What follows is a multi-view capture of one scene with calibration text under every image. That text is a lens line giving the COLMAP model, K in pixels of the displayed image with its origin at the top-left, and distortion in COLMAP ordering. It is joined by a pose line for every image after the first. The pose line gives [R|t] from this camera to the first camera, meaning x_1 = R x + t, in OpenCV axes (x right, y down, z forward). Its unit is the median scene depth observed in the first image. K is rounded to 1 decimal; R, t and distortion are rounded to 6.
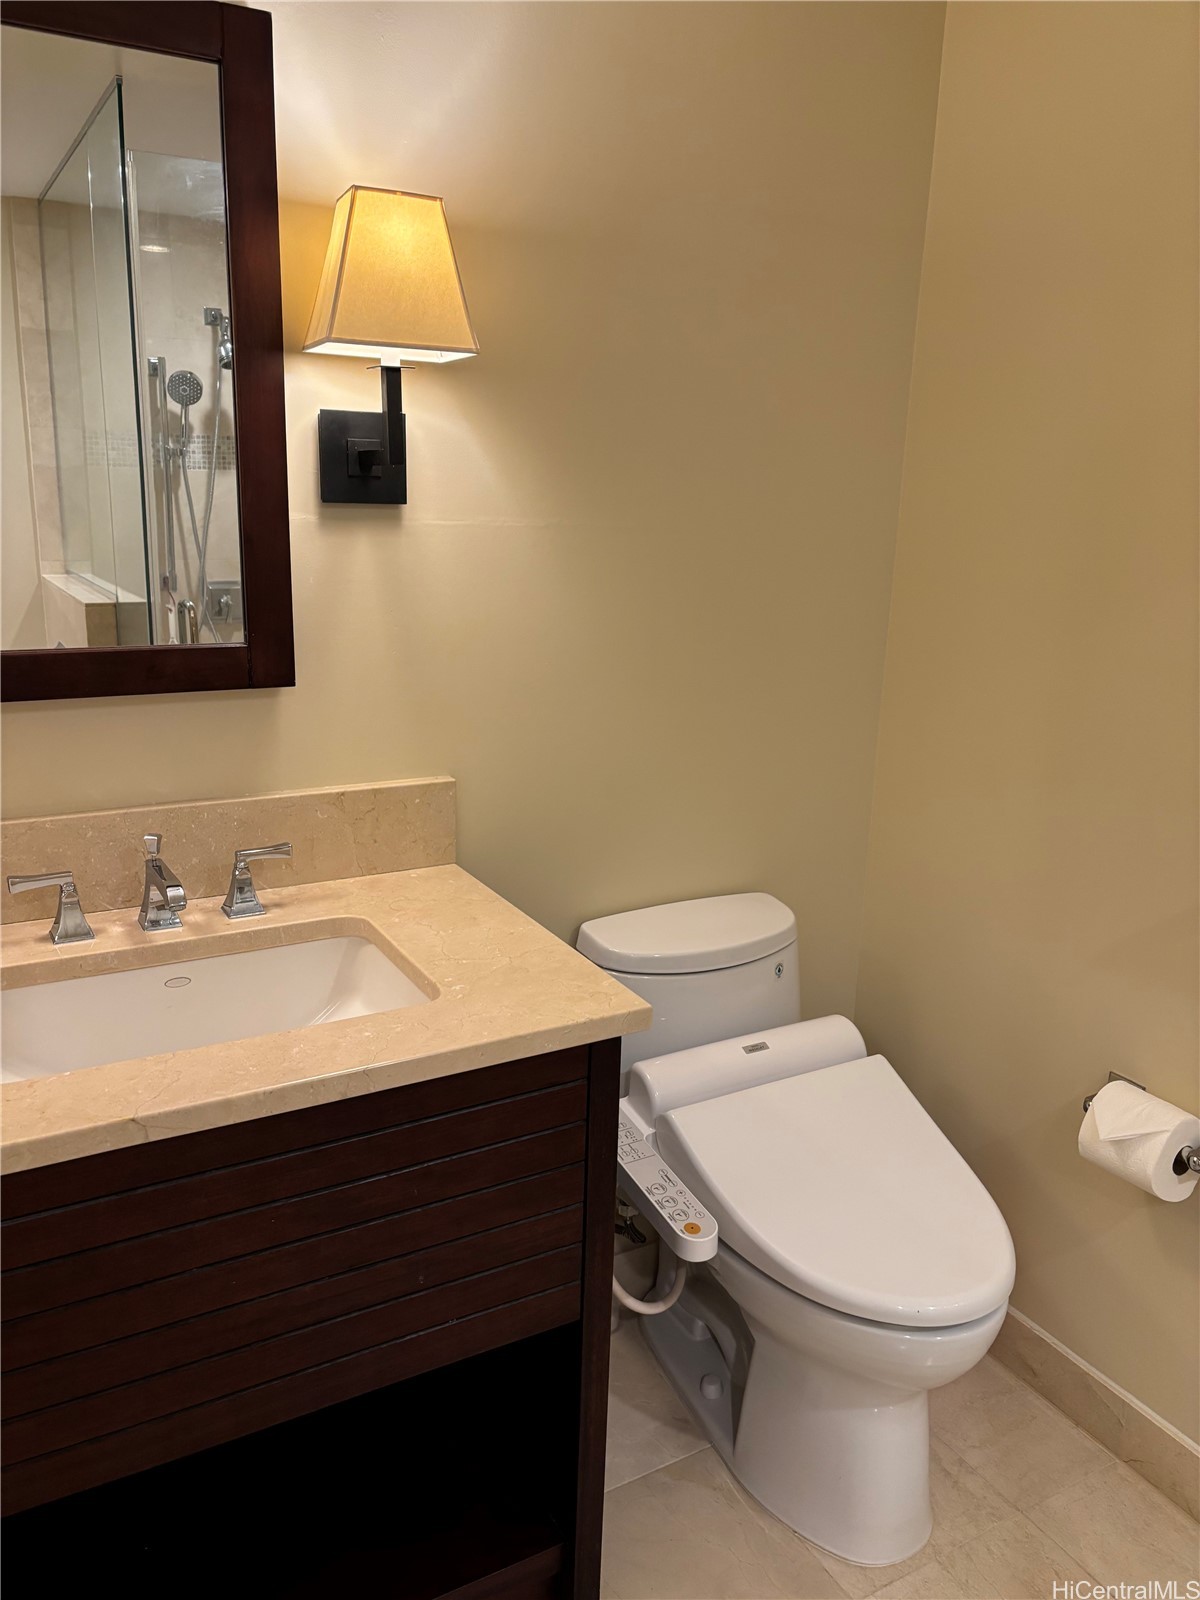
lens RADIAL K [[1206.7, 0, 600.0], [0, 1206.7, 800.0], [0, 0, 1]] dist [0.030268, -0.055754]
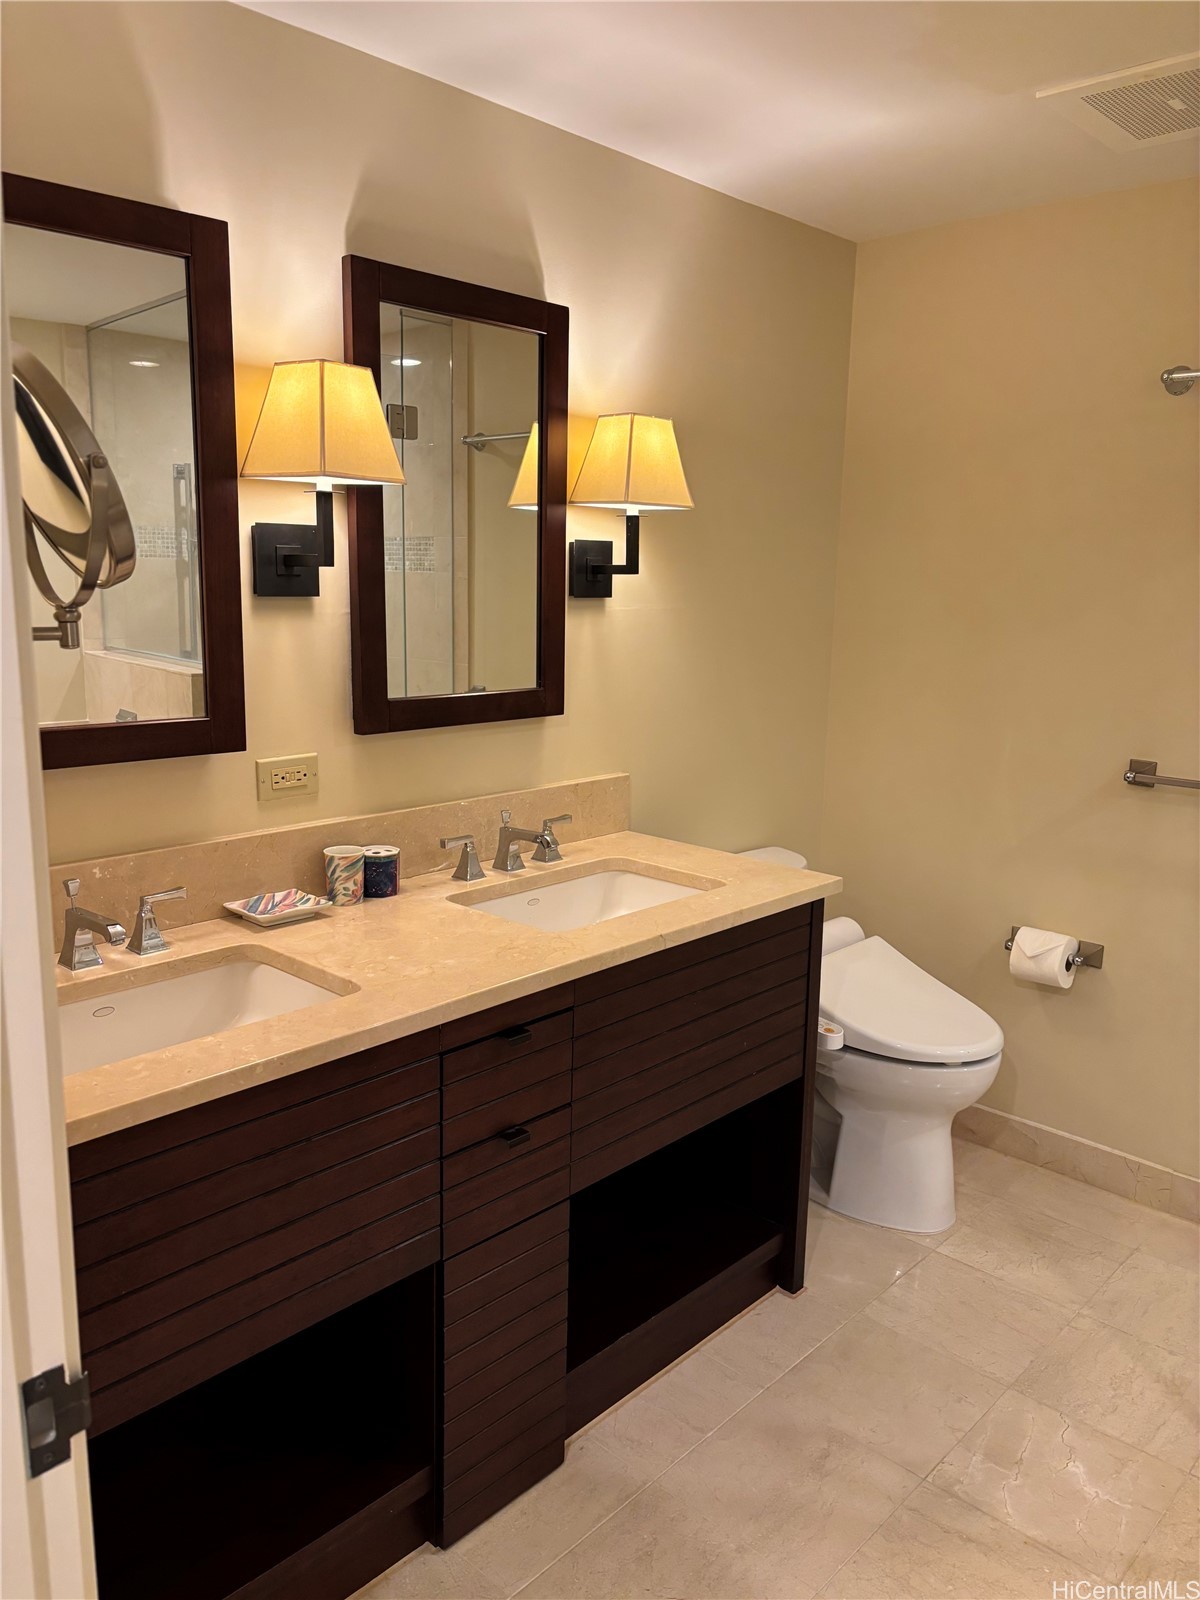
lens RADIAL K [[1226.2, 0, 624.9], [0, 1226.2, 799.5], [0, 0, 1]] dist [0.006037, -0.123656]
pose [[0.950090, -0.055892, 0.306927, -0.672696], [0.068128, 0.997247, -0.029288, 0.067036], [-0.304445, 0.048737, 0.951282, -0.517455]]
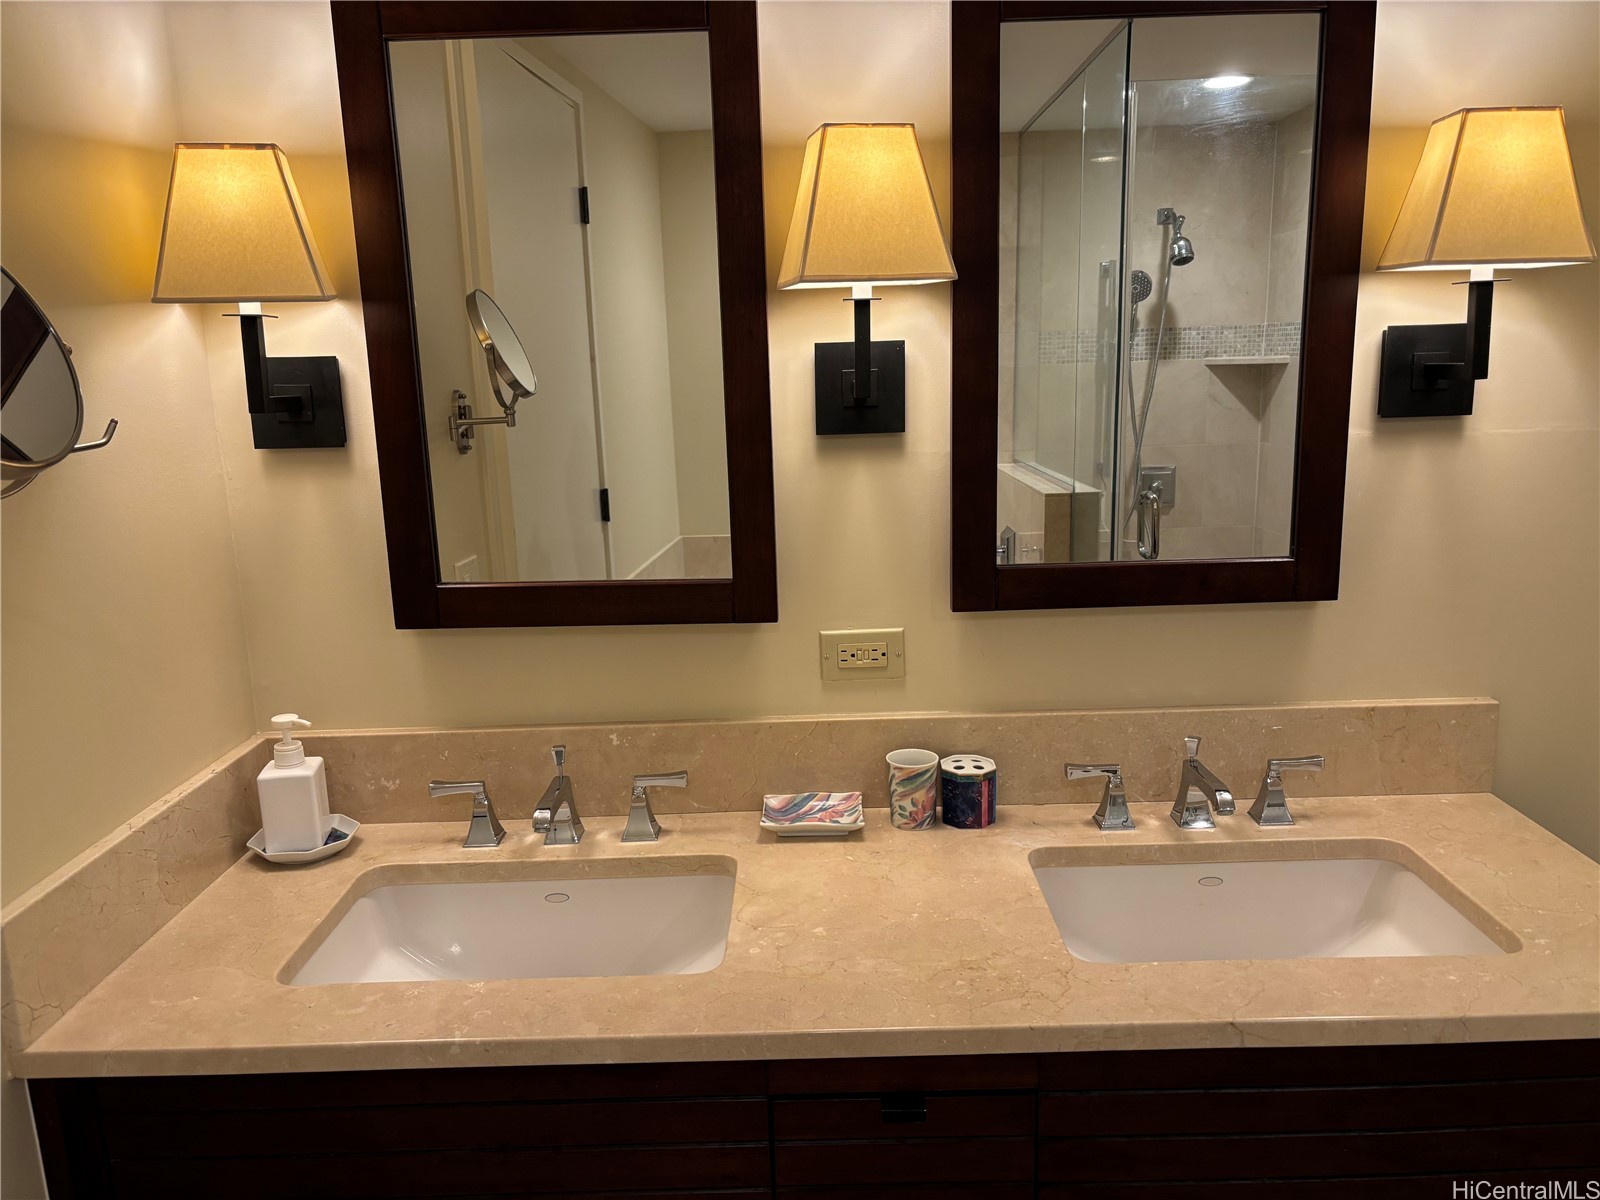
lens RADIAL K [[1206.7, 0, 800.0], [0, 1206.7, 600.0], [0, 0, 1]] dist [0.030268, -0.055754]
pose [[0.863435, 0.043644, -0.502568, -0.132743], [-0.070875, 0.996864, -0.035198, -0.027359], [0.499456, 0.066011, 0.863821, -0.085116]]
